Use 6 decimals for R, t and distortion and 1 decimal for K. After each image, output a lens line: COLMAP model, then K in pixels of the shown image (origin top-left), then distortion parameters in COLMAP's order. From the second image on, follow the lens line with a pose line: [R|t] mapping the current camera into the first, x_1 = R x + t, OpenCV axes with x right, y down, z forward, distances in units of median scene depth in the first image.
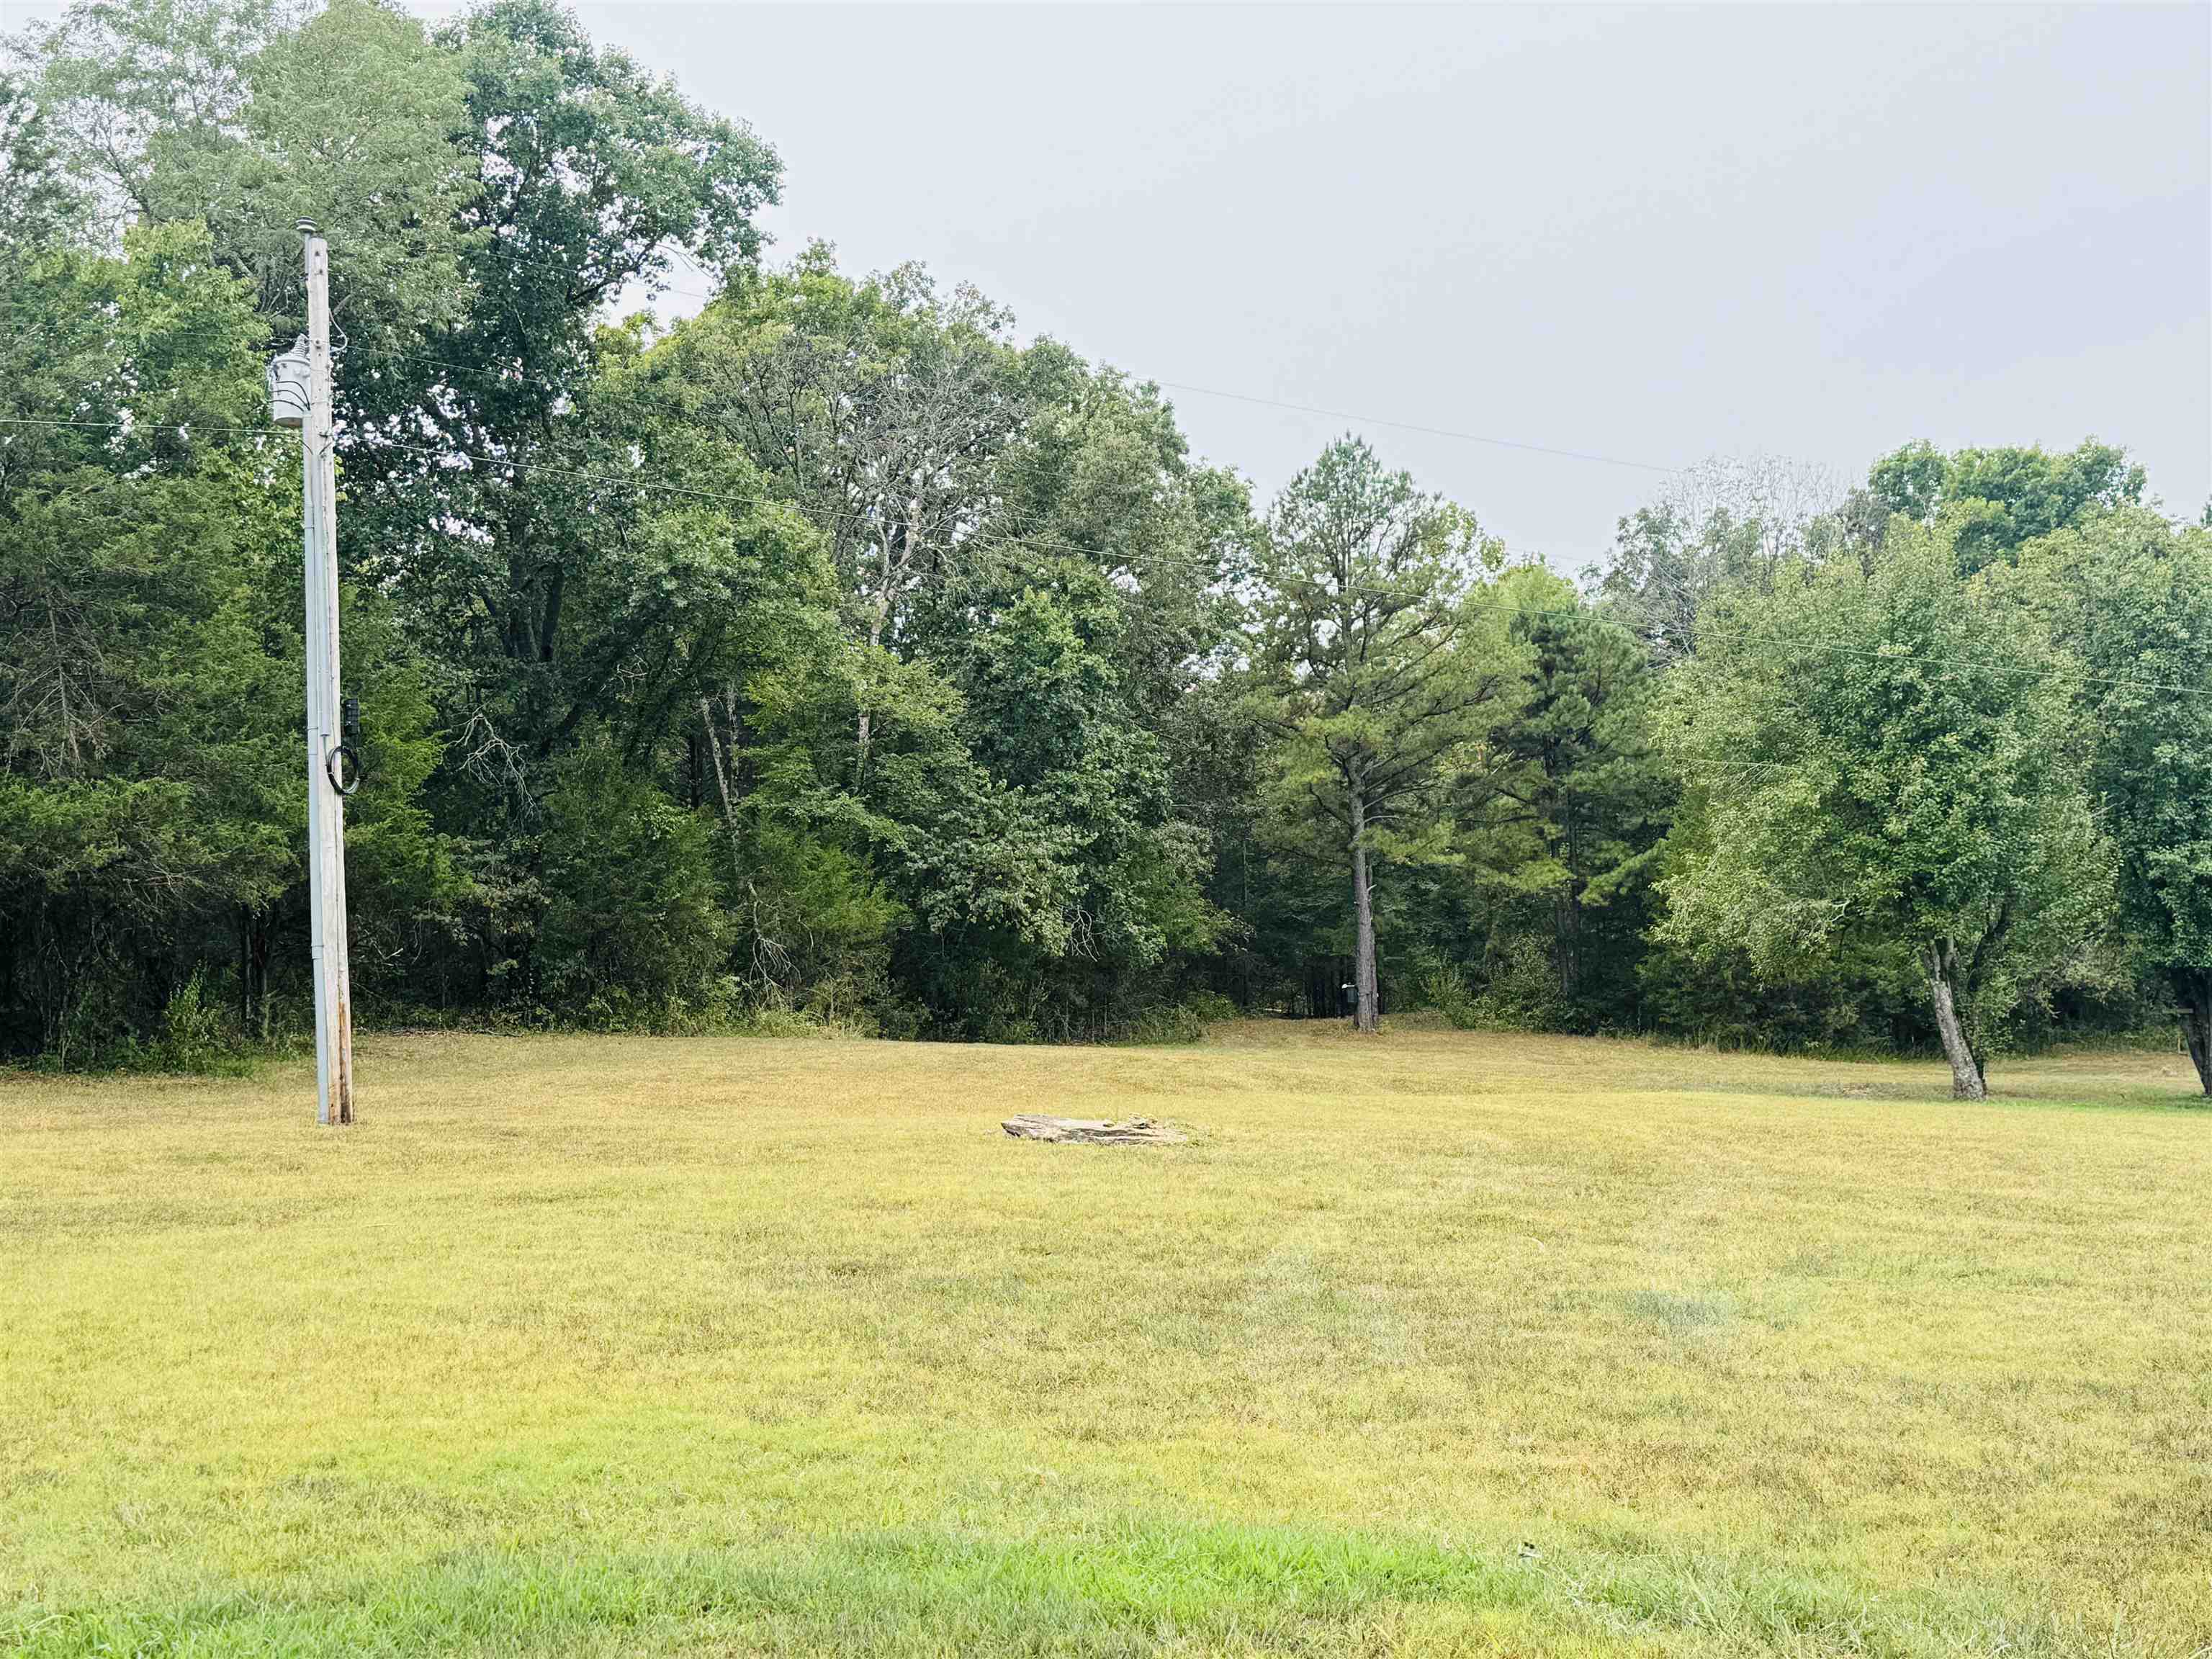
lens RADIAL K [[2649.9, 0, 1108.3], [0, 2649.9, 835.0], [0, 0, 1]] dist [0.087925, 0.000000]
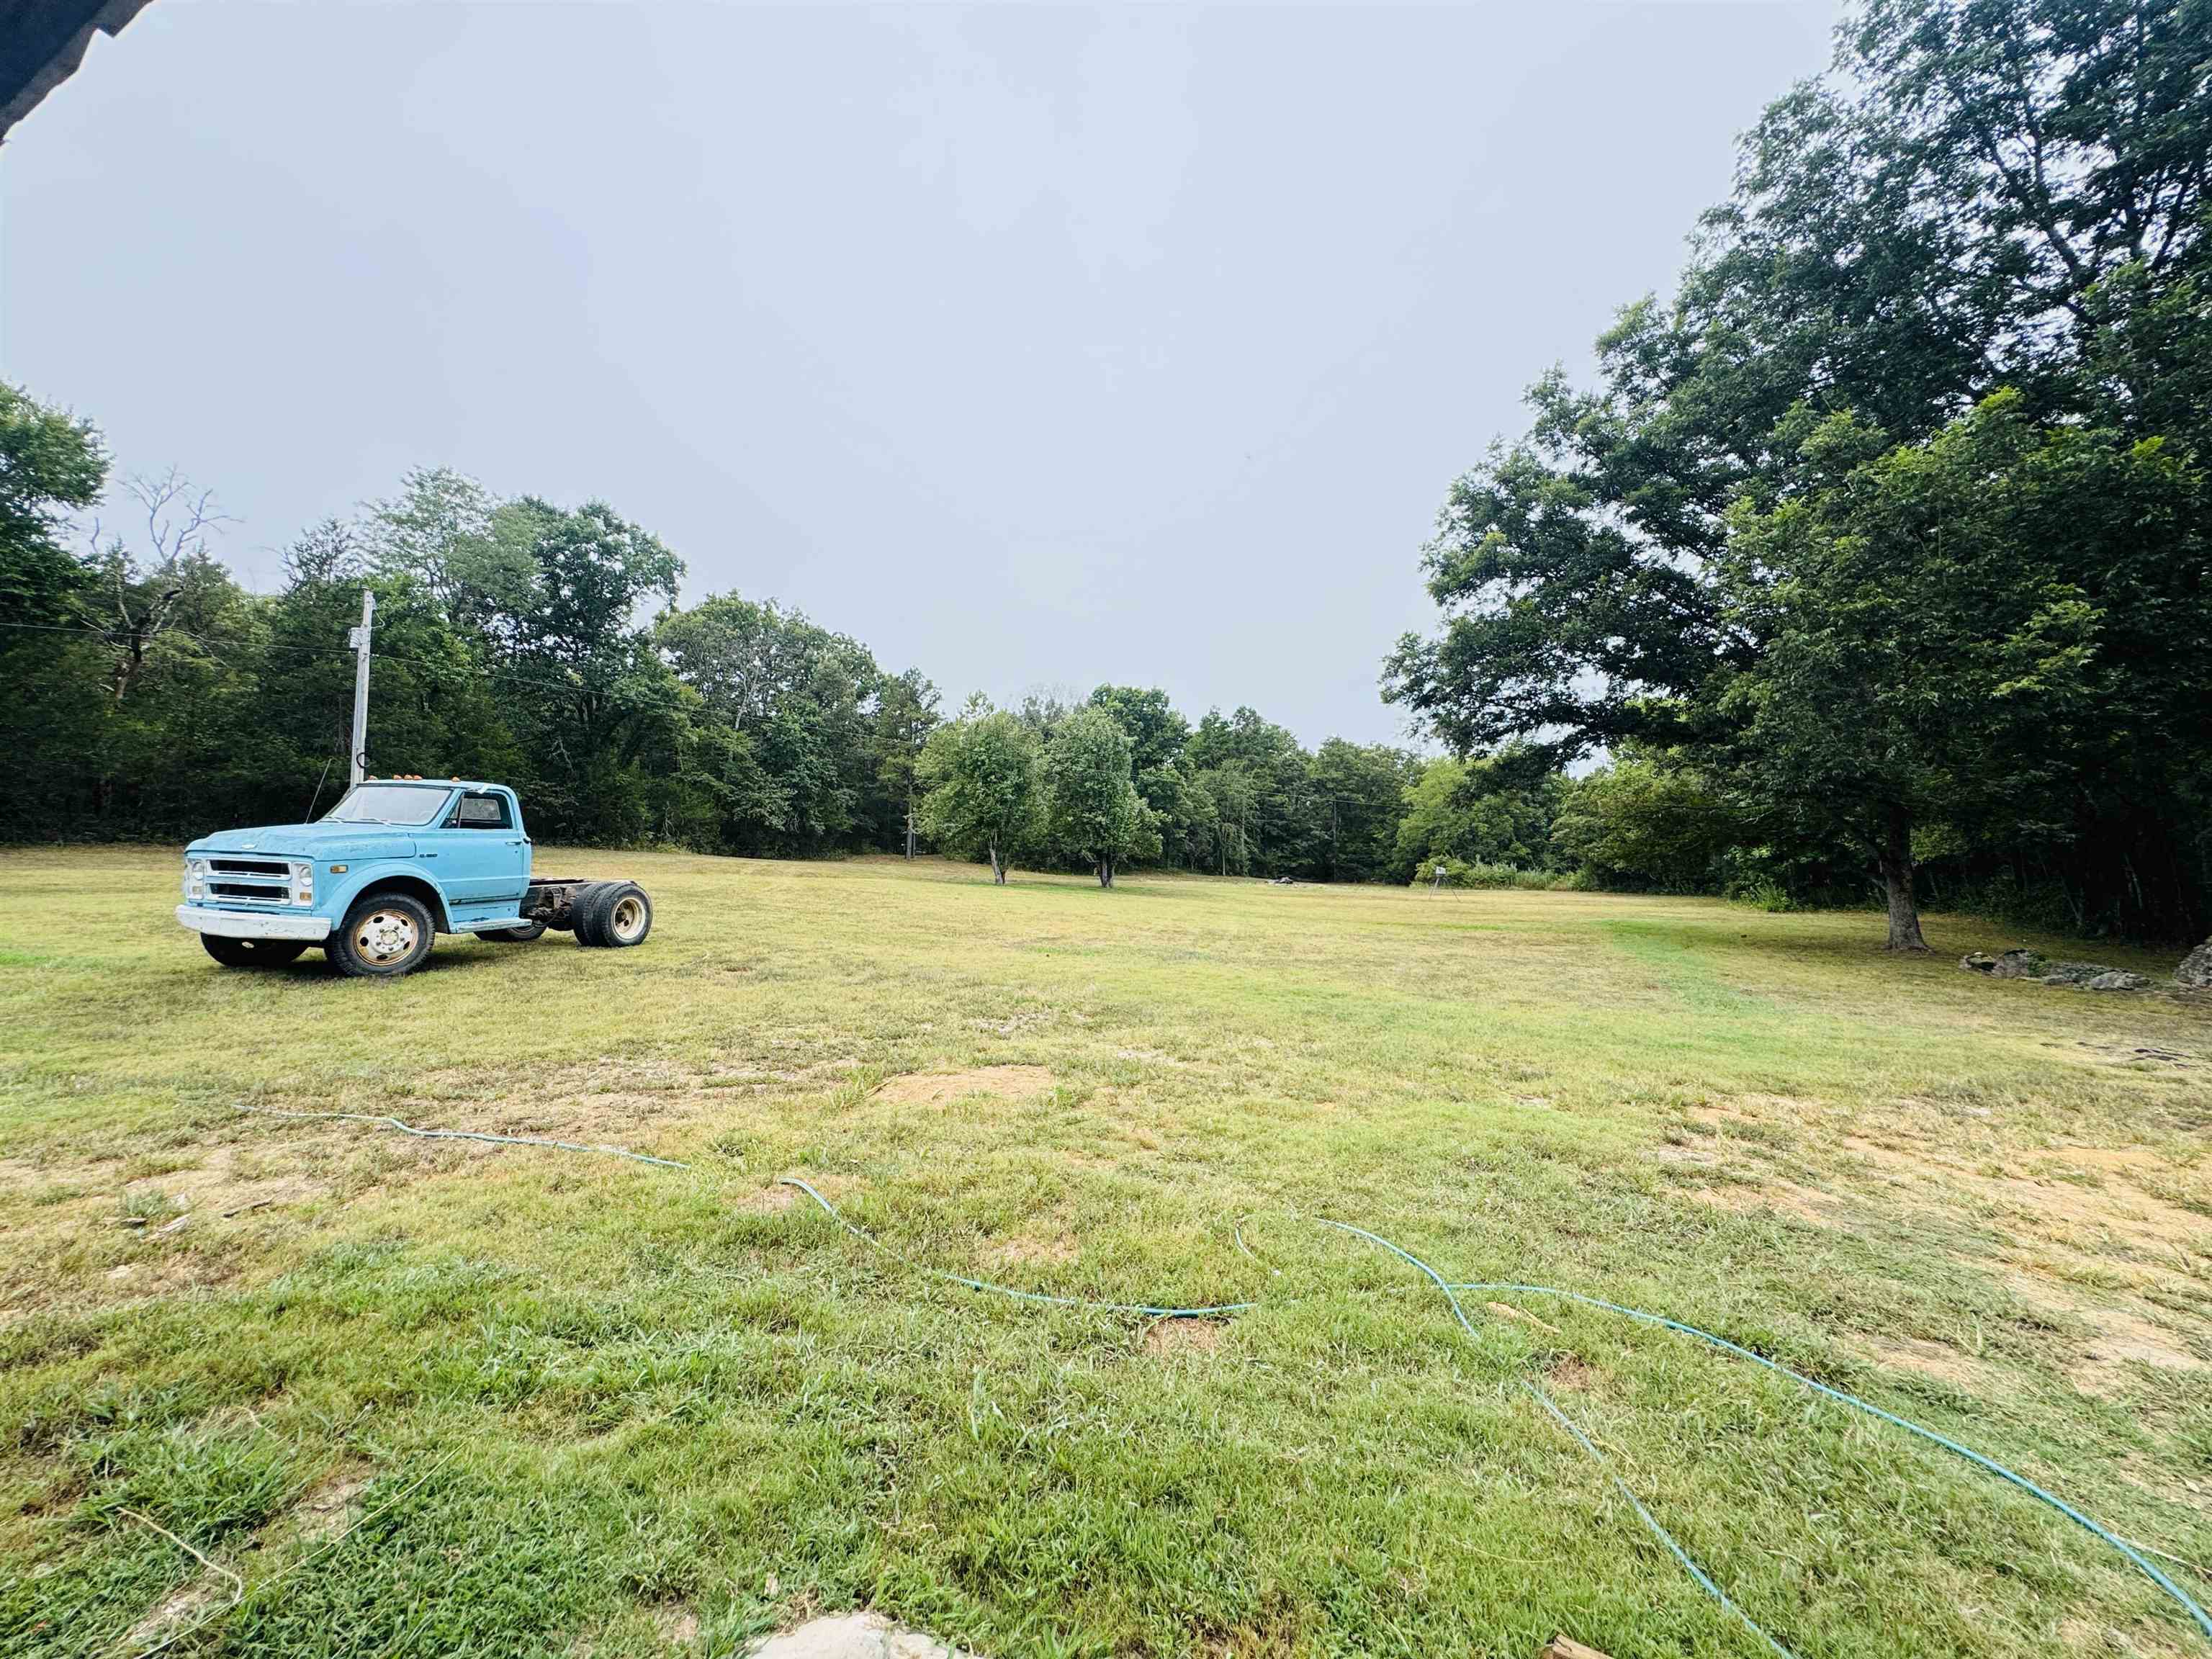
lens RADIAL K [[892.1, 0, 1091.0], [0, 892.1, 818.0], [0, 0, 1]] dist [-0.005037, 0.000897]
pose [[0.981792, 0.048010, 0.183791, 0.144308], [-0.052577, 0.998416, 0.020052, -0.008664], [-0.182538, -0.029350, 0.982761, -0.081405]]
